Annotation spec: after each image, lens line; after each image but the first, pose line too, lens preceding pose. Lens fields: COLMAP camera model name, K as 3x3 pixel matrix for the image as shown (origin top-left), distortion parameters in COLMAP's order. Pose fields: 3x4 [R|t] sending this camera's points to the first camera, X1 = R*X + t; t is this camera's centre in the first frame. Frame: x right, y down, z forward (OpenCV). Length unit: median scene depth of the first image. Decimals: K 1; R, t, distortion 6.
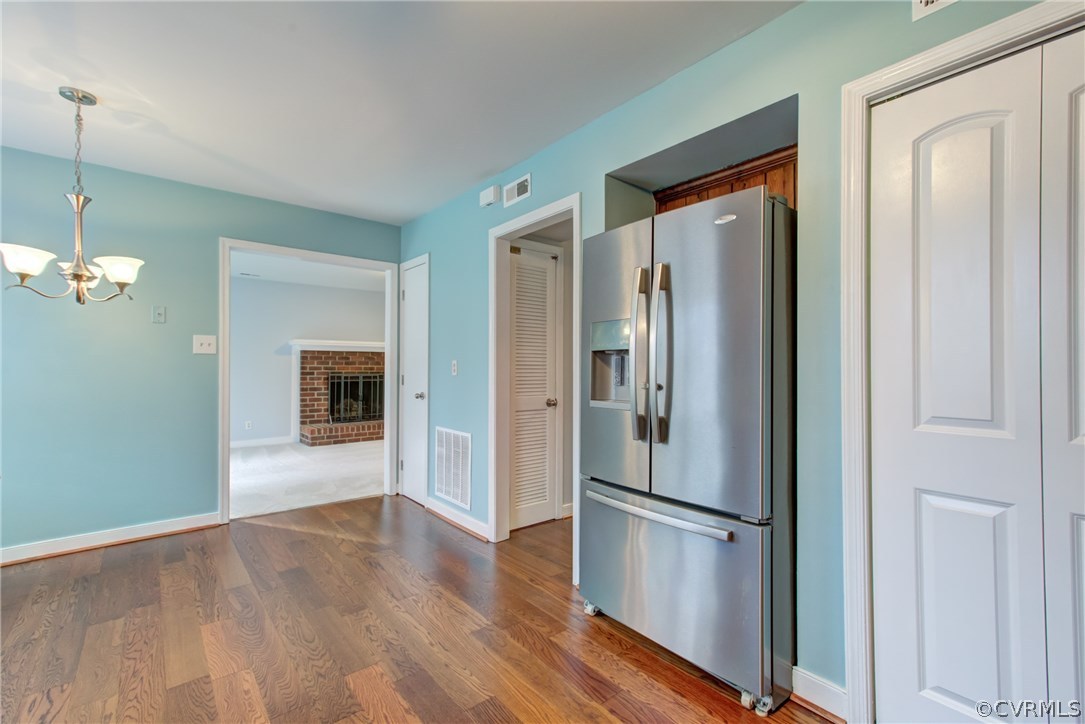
lens RADIAL K [[482.7, 0, 544.6], [0, 482.7, 360.6], [0, 0, 1]] dist [0.015911, 0.000323]
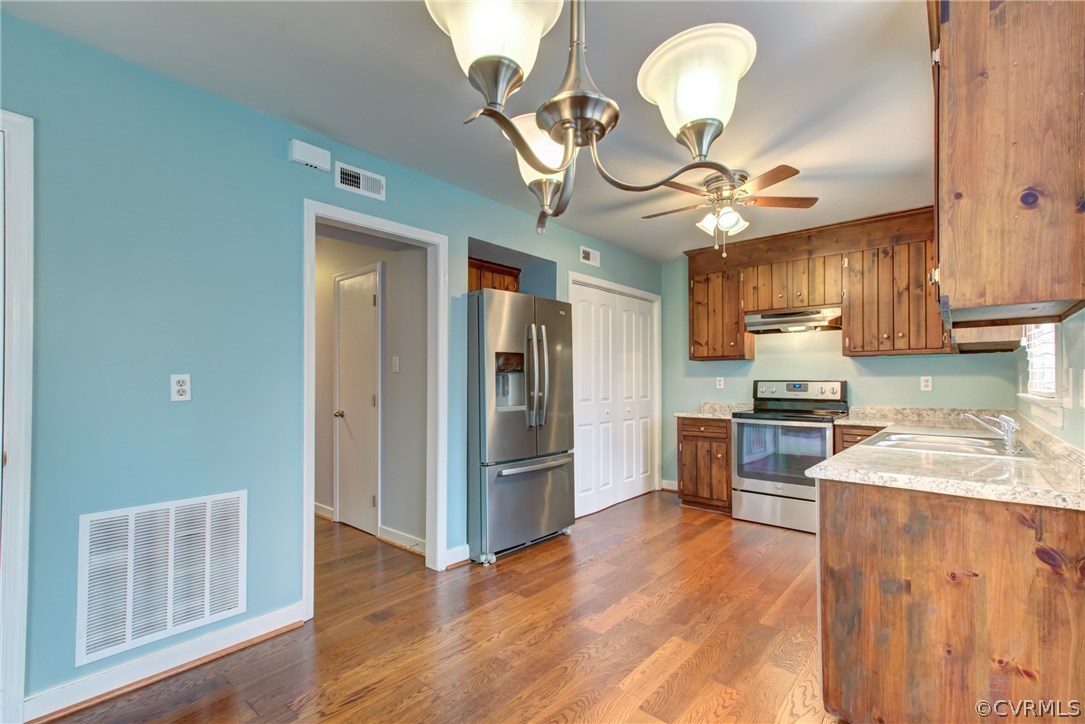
lens RADIAL K [[475.6, 0, 549.4], [0, 475.6, 375.8], [0, 0, 1]] dist [0.003794, 0.000816]
pose [[-0.175475, 0.009087, 0.984442, -0.410626], [-0.010375, 0.999885, -0.011079, 0.001451], [-0.984429, -0.012158, -0.175360, 0.349628]]
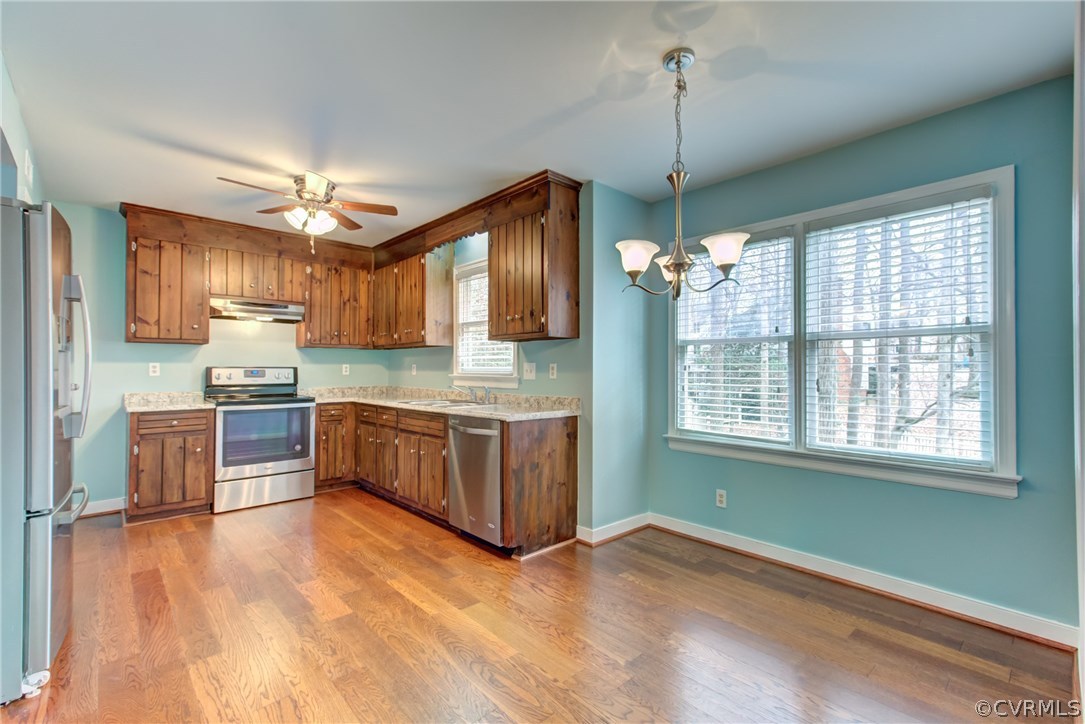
lens RADIAL K [[471.8, 0, 532.1], [0, 471.8, 358.0], [0, 0, 1]] dist [0.006997, 0.000431]
pose [[-0.999435, -0.003982, -0.033367, -0.216405], [-0.002896, 0.999467, -0.032521, 0.005120], [0.033479, -0.032406, -0.998914, 0.590586]]
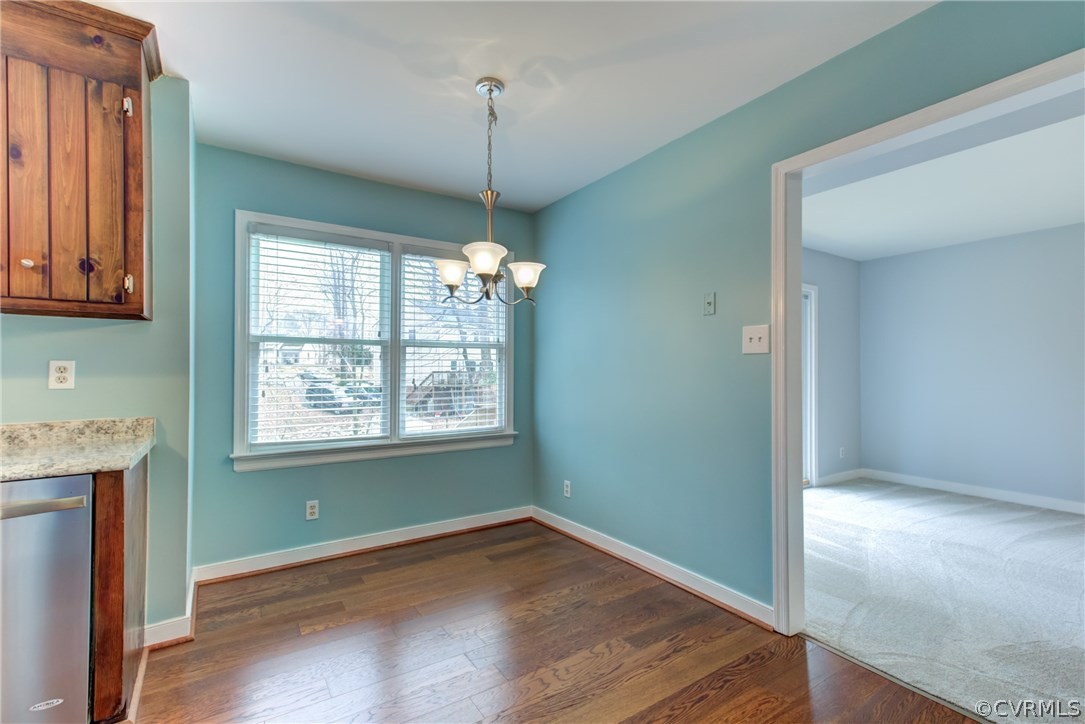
lens RADIAL K [[488.2, 0, 534.3], [0, 488.2, 366.5], [0, 0, 1]] dist [0.016570, 0.000295]
pose [[-0.129864, -0.007908, -0.991500, -0.013449], [0.008804, 0.999920, -0.009128, 0.003203], [0.991493, -0.009915, -0.129784, 0.397629]]
